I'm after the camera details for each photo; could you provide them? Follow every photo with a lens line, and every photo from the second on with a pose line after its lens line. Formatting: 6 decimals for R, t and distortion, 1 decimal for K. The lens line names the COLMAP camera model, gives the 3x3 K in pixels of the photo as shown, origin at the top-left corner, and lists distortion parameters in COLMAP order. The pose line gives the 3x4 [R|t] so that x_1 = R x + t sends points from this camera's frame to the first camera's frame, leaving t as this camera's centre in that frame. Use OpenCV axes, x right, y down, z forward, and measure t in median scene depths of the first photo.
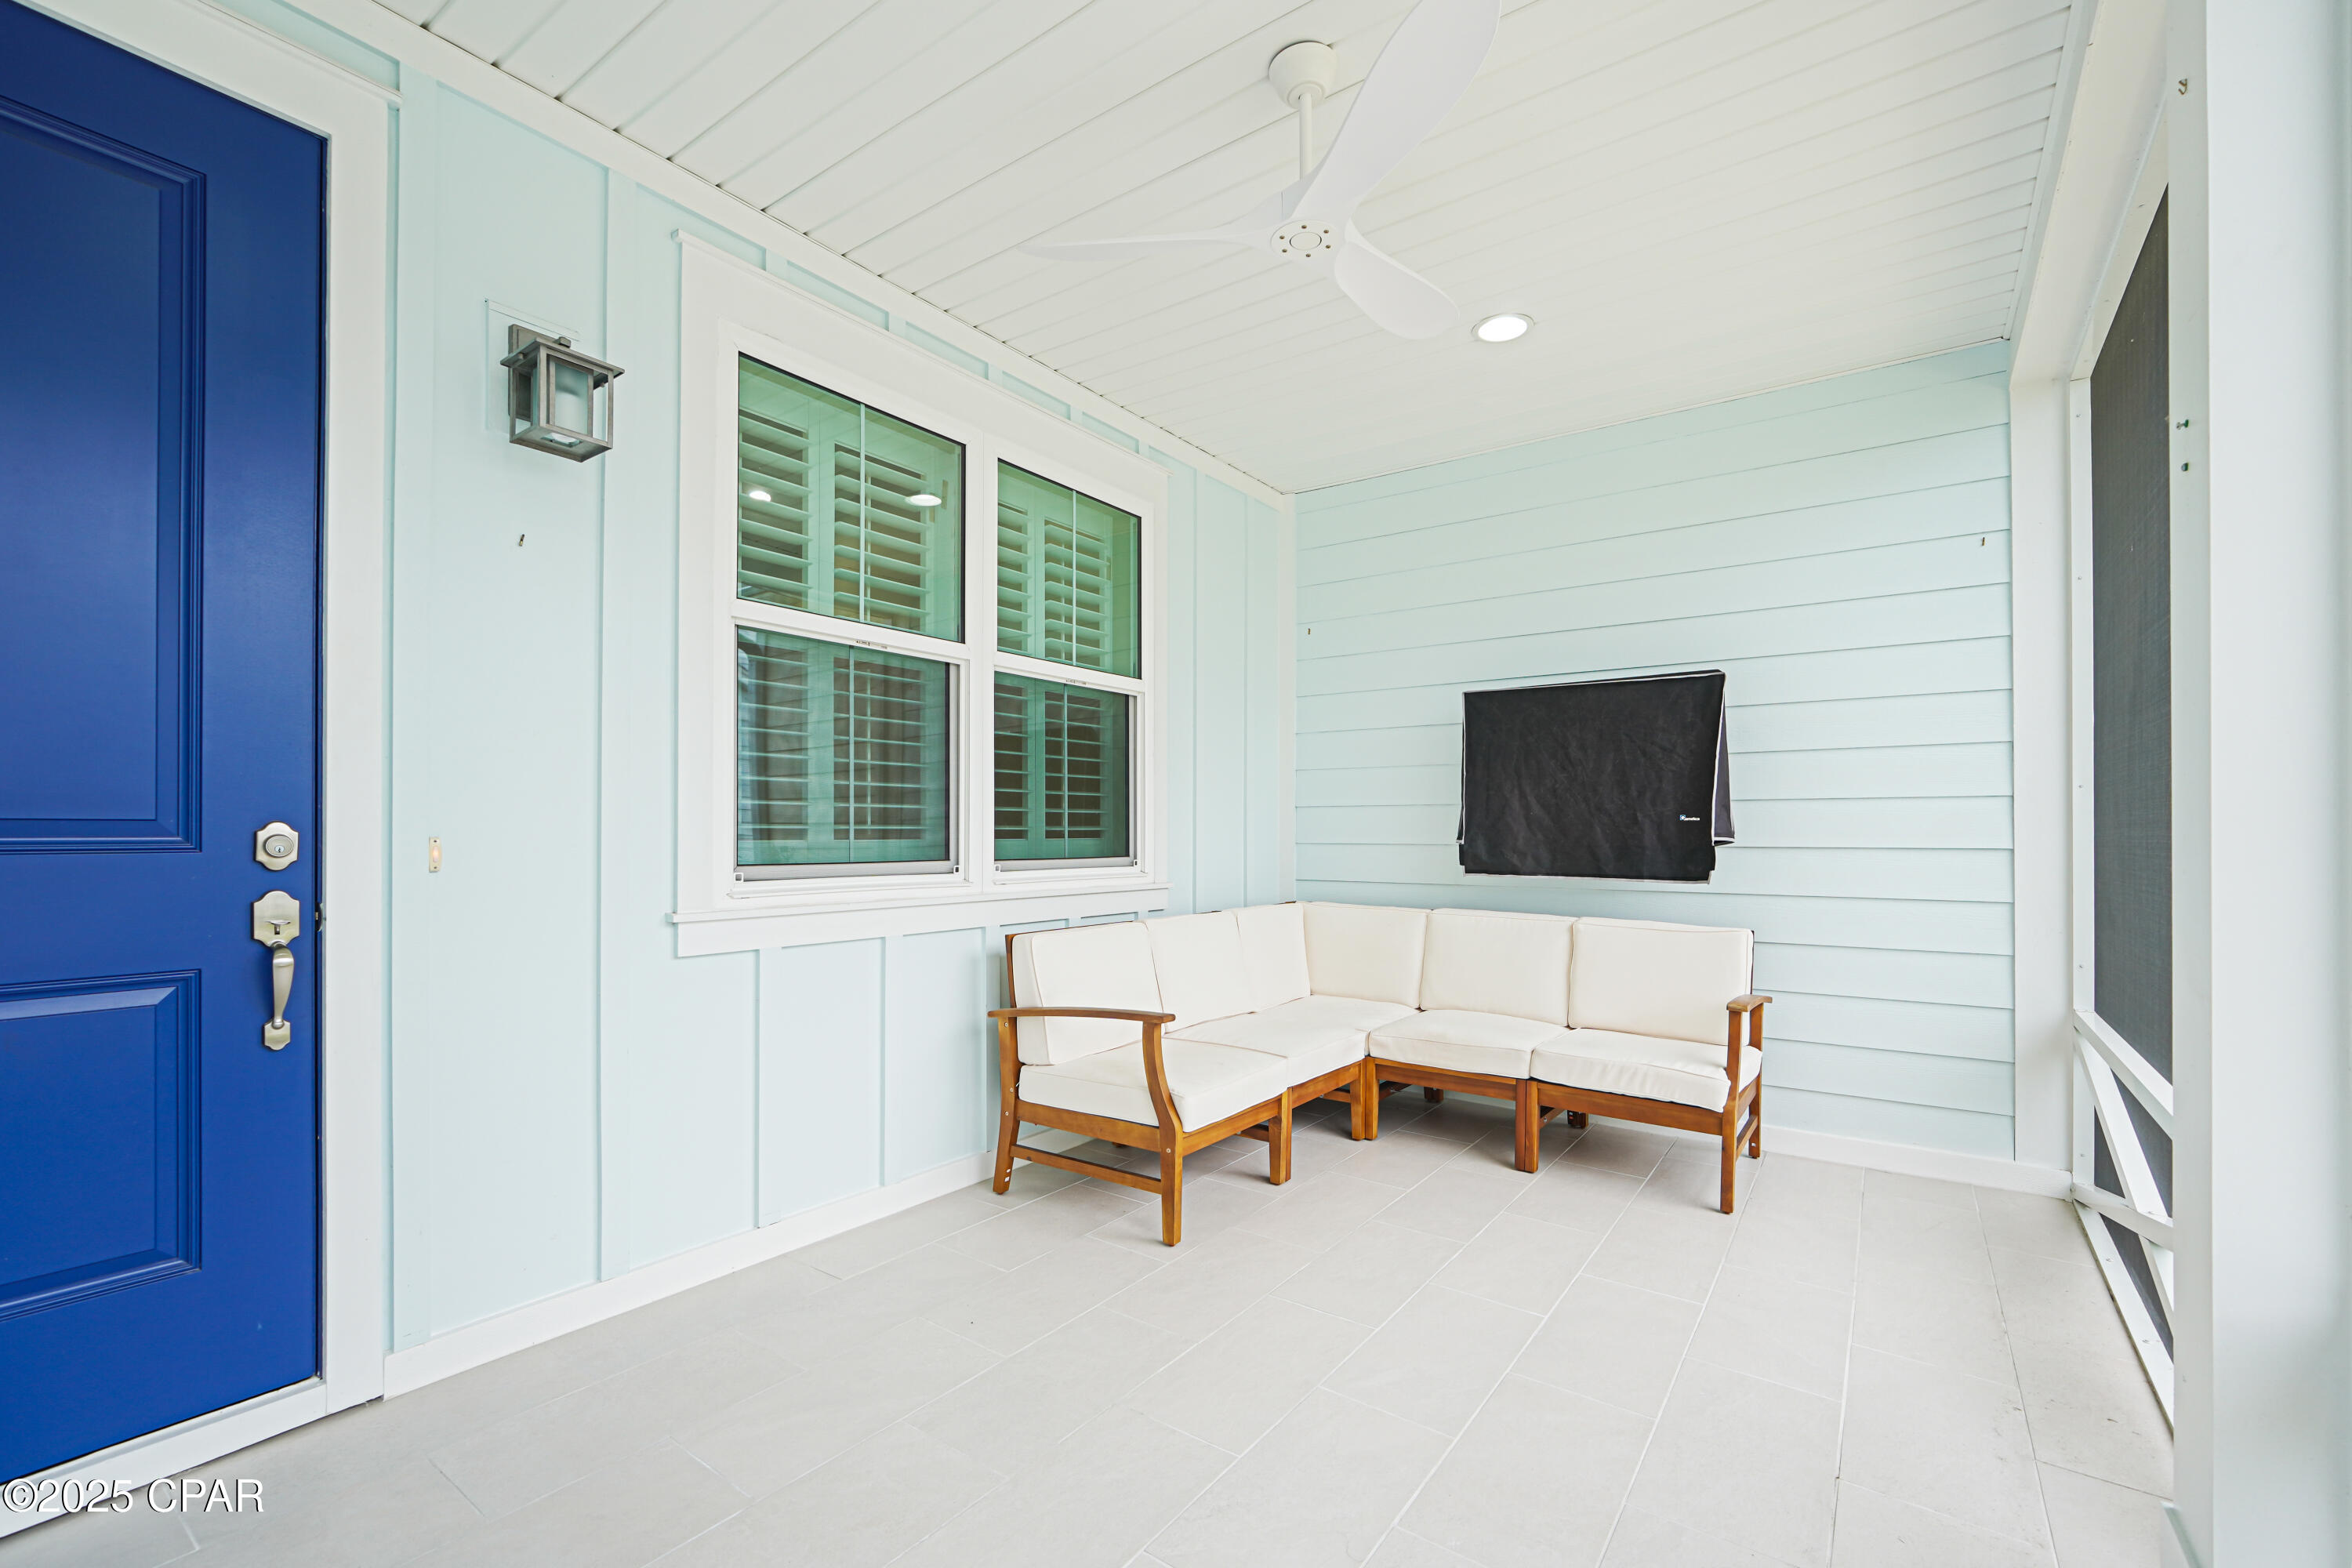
lens RADIAL K [[1025.6, 0, 1215.7], [0, 1025.6, 830.1], [0, 0, 1]] dist [-0.012886, 0.000030]
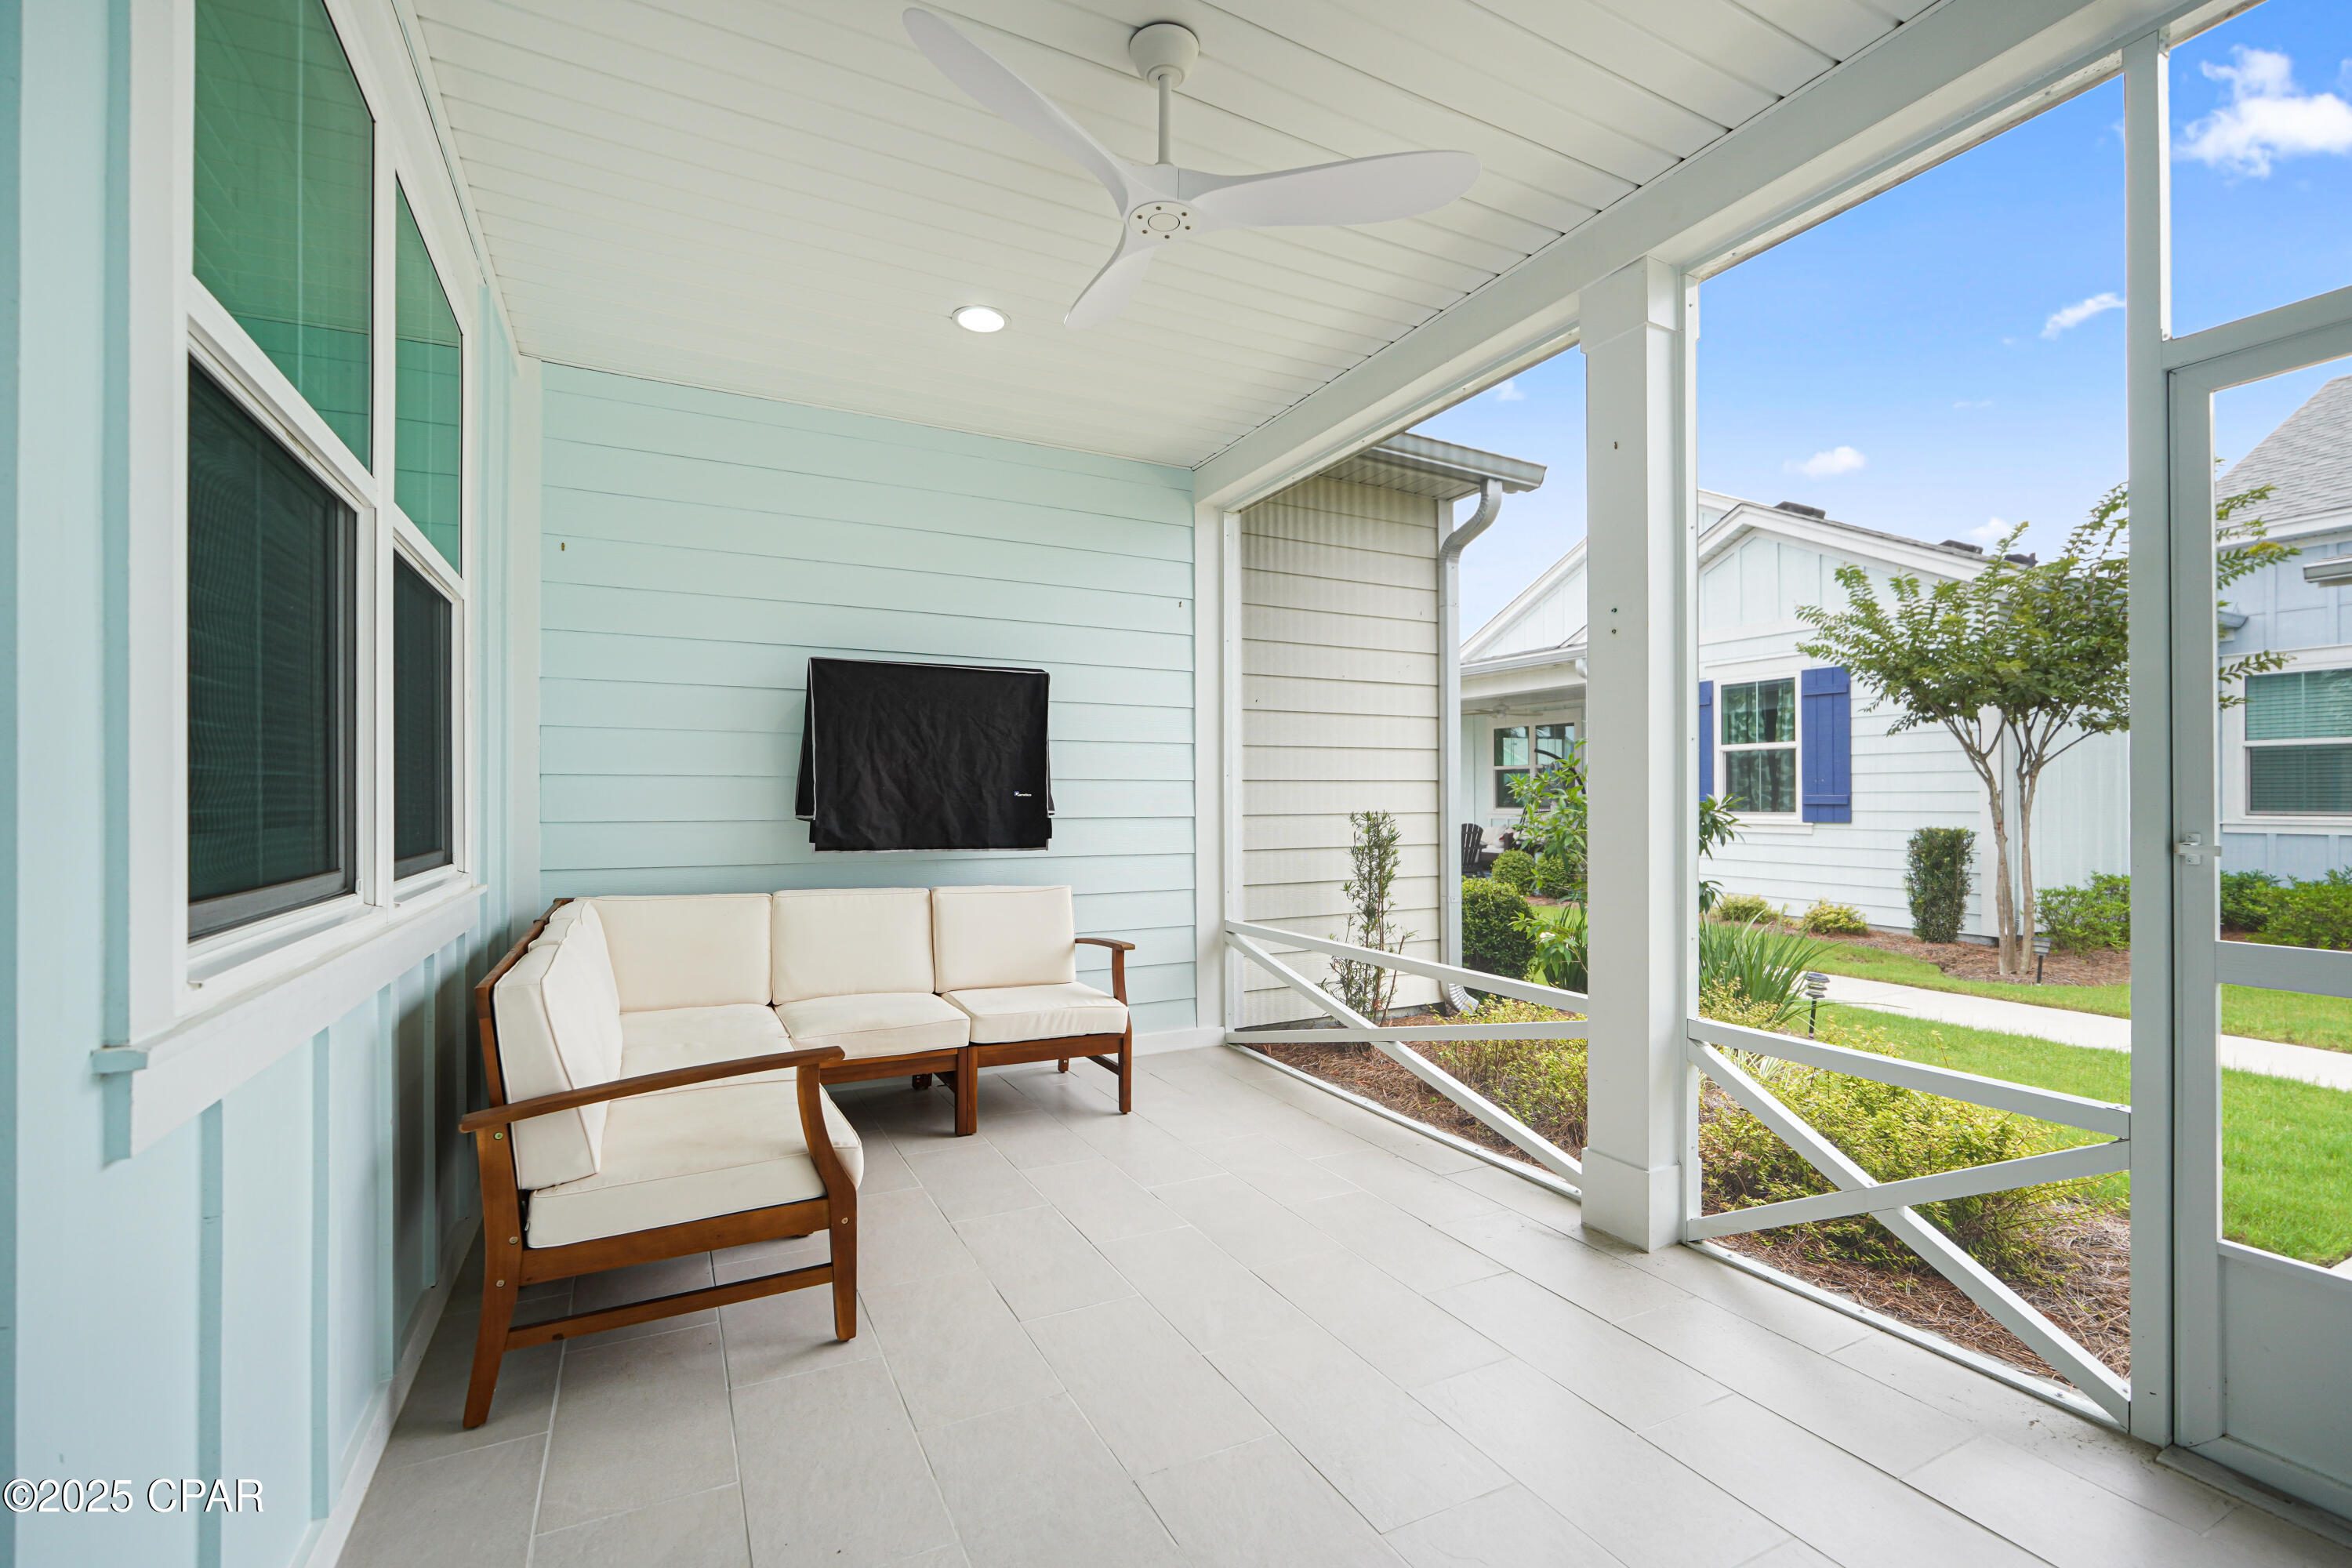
lens RADIAL K [[997.5, 0, 1176.6], [0, 997.5, 793.2], [0, 0, 1]] dist [-0.014492, 0.000025]
pose [[0.456603, 0.004156, 0.889661, -0.459753], [-0.002092, 0.999991, -0.003598, -0.009056], [-0.889668, -0.000219, 0.456608, 0.324011]]
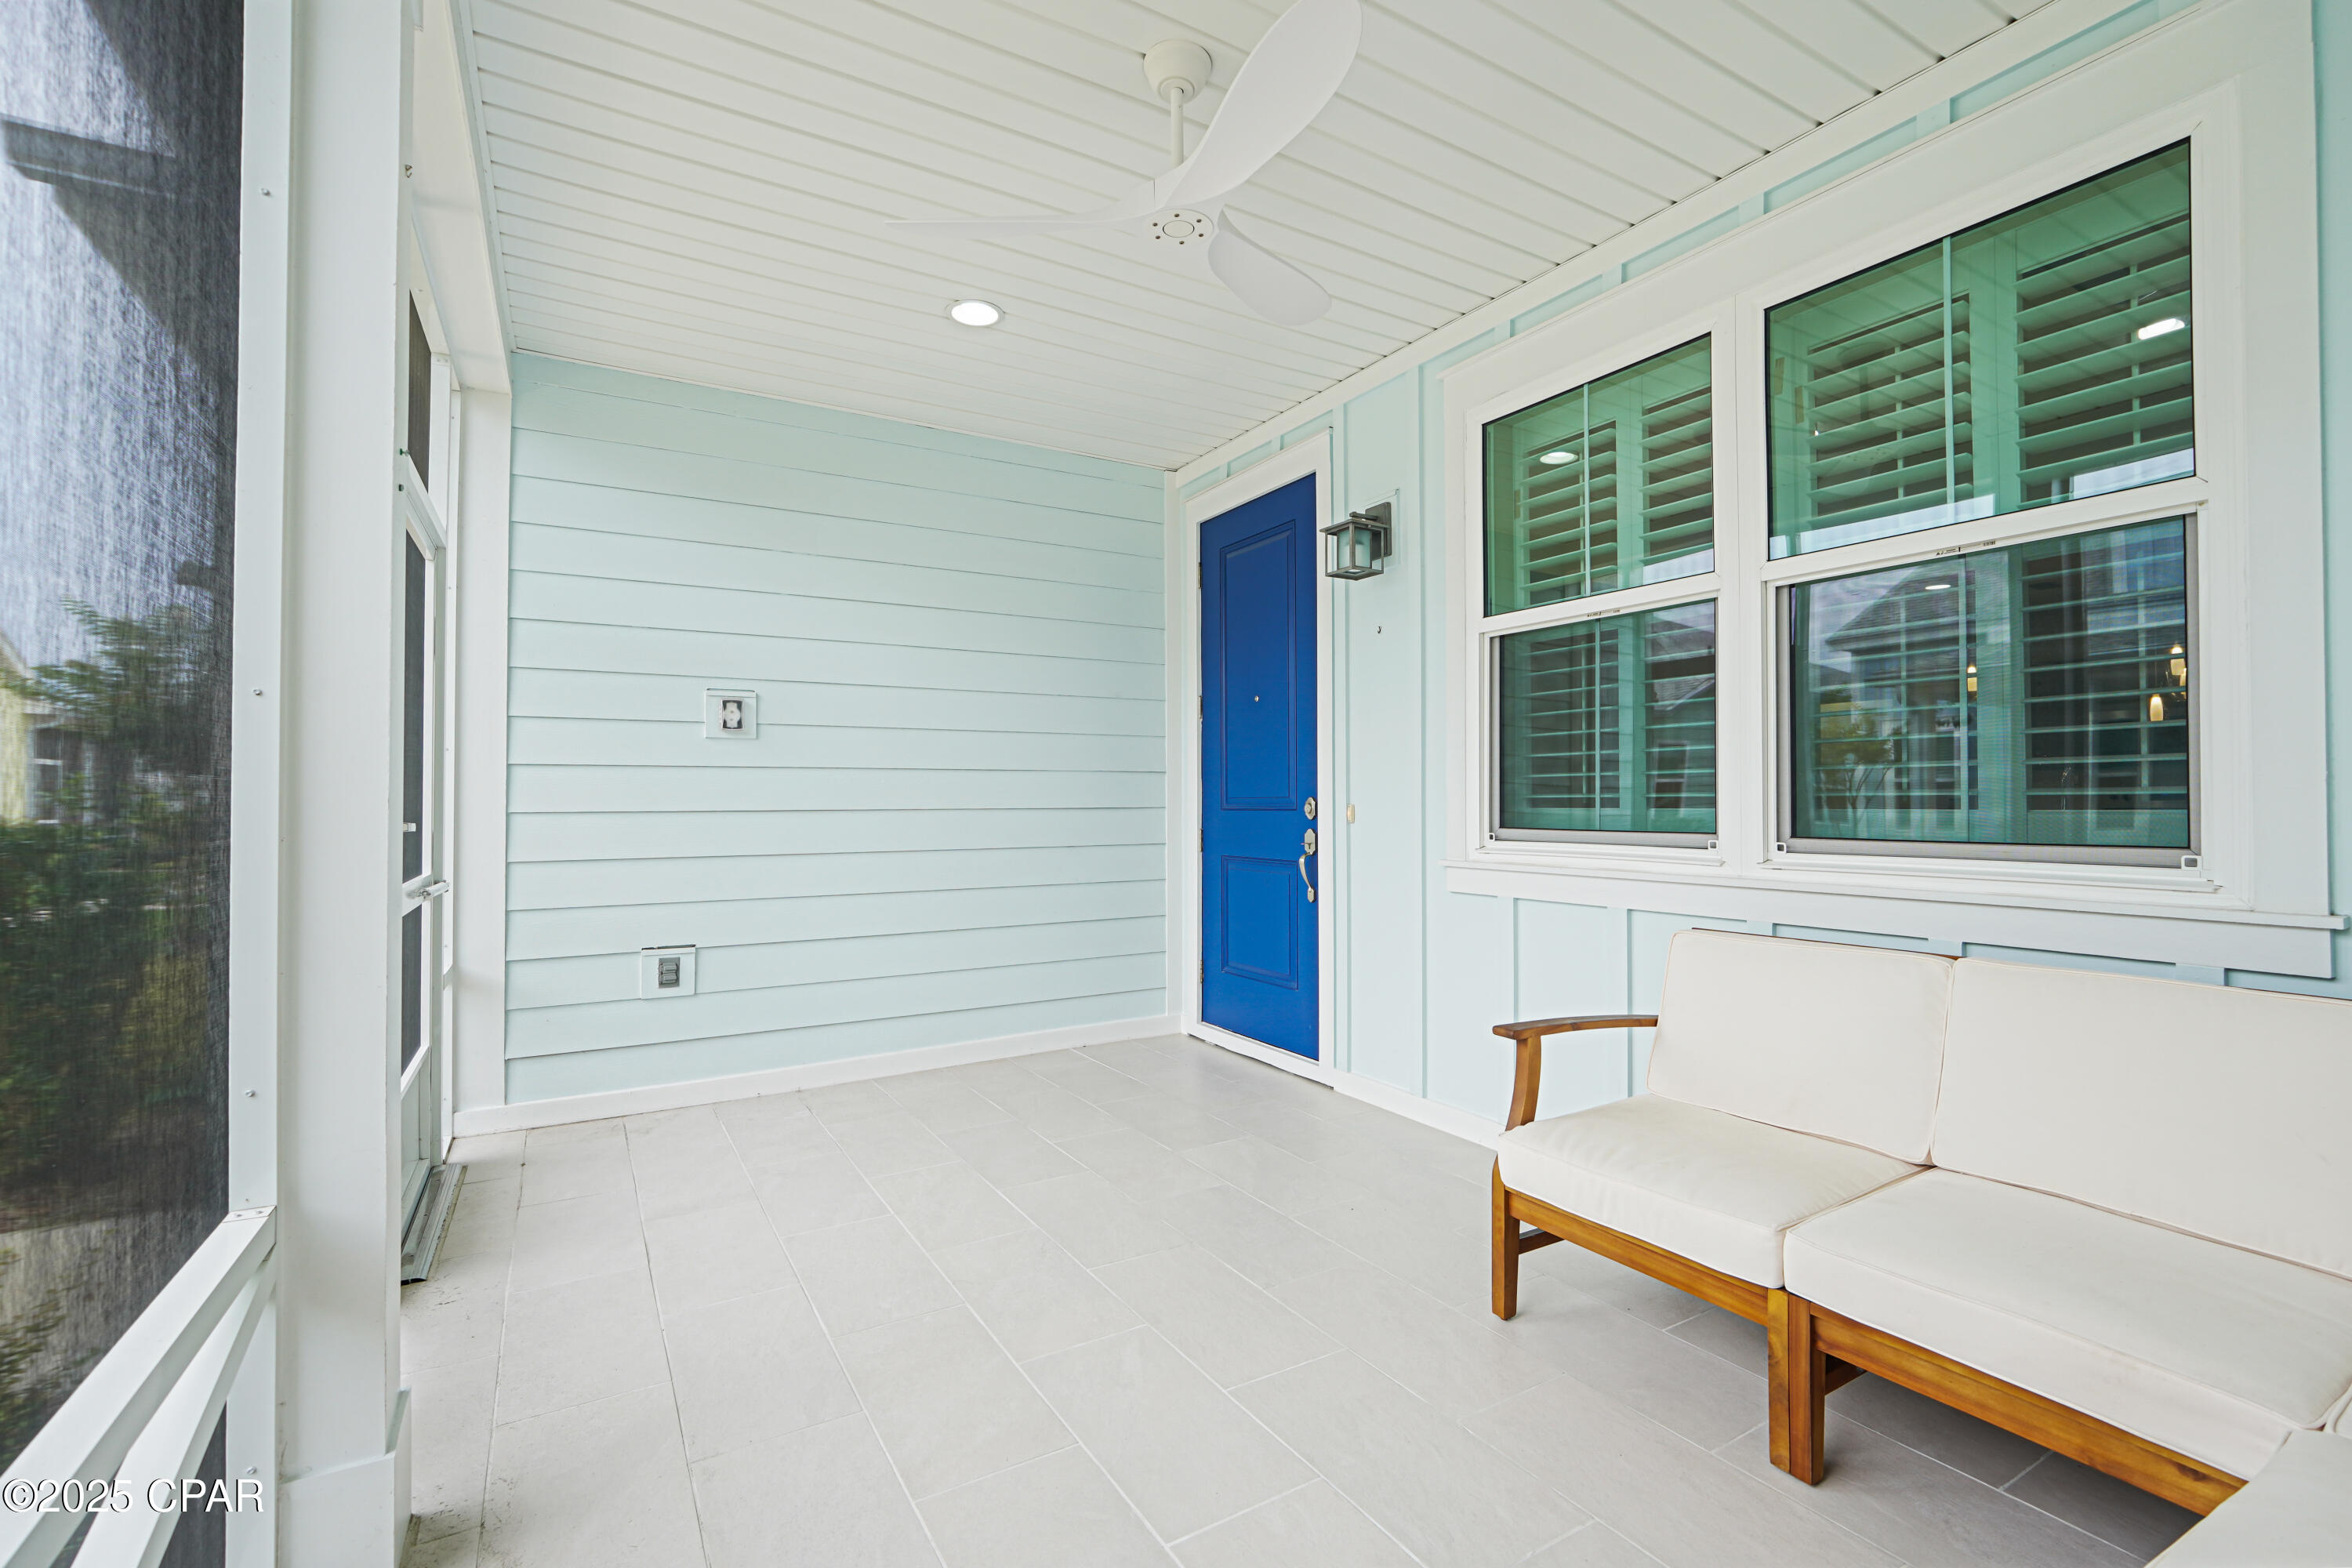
lens RADIAL K [[997.5, 0, 1176.6], [0, 997.5, 793.2], [0, 0, 1]] dist [-0.014492, 0.000025]
pose [[-0.414136, -0.009488, -0.910166, 0.582178], [0.004061, 0.999916, -0.012272, 0.004000], [0.910206, -0.008778, -0.414063, 0.826885]]
